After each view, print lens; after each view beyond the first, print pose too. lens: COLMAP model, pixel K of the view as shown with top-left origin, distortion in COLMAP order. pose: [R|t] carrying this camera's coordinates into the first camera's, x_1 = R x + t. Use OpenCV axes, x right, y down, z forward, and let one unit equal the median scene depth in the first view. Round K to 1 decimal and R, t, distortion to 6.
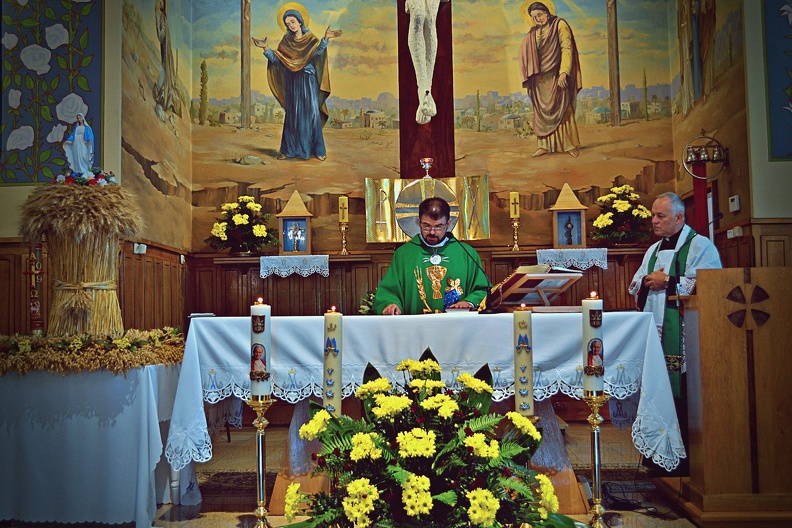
lens RADIAL K [[920.7, 0, 396.0], [0, 920.7, 264.0], [0, 0, 1]] dist [-0.012779, -0.002943]
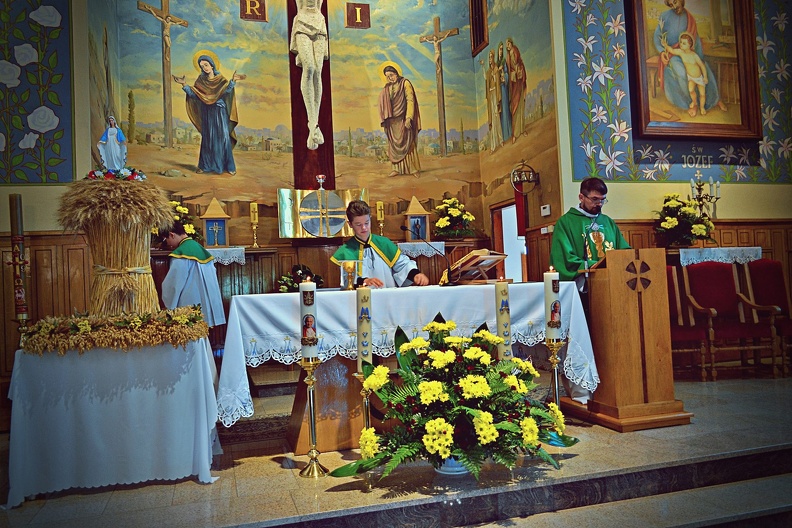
lens RADIAL K [[630.5, 0, 396.0], [0, 630.5, 264.0], [0, 0, 1]] dist [-0.007295, 0.002628]
pose [[0.945163, -0.014770, 0.326264, -0.162898], [0.012654, 0.999883, 0.008607, 0.007808], [-0.326353, -0.004007, 0.945240, 0.097430]]
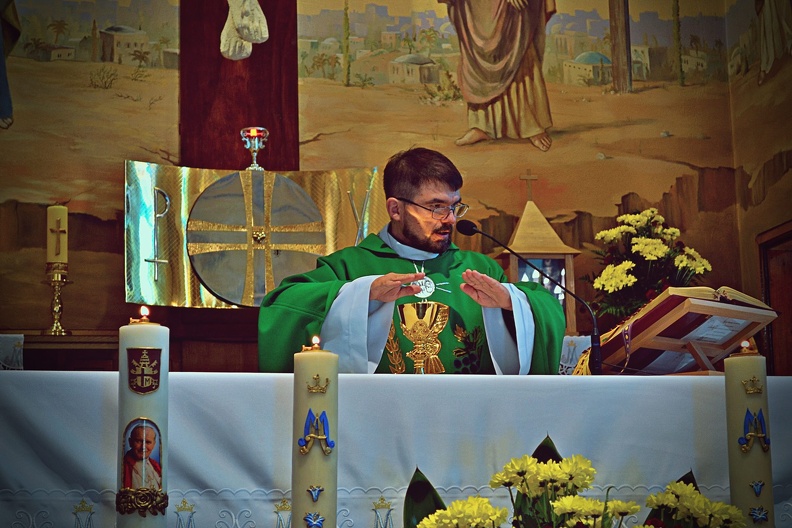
lens RADIAL K [[1845.5, 0, 396.0], [0, 1845.5, 264.0], [0, 0, 1]] dist [-0.005087, -0.163054]
pose [[0.965124, 0.039607, 0.258779, -0.132744], [-0.009445, 0.993113, -0.116776, 0.058669], [-0.261622, 0.110260, 0.958852, 0.107239]]
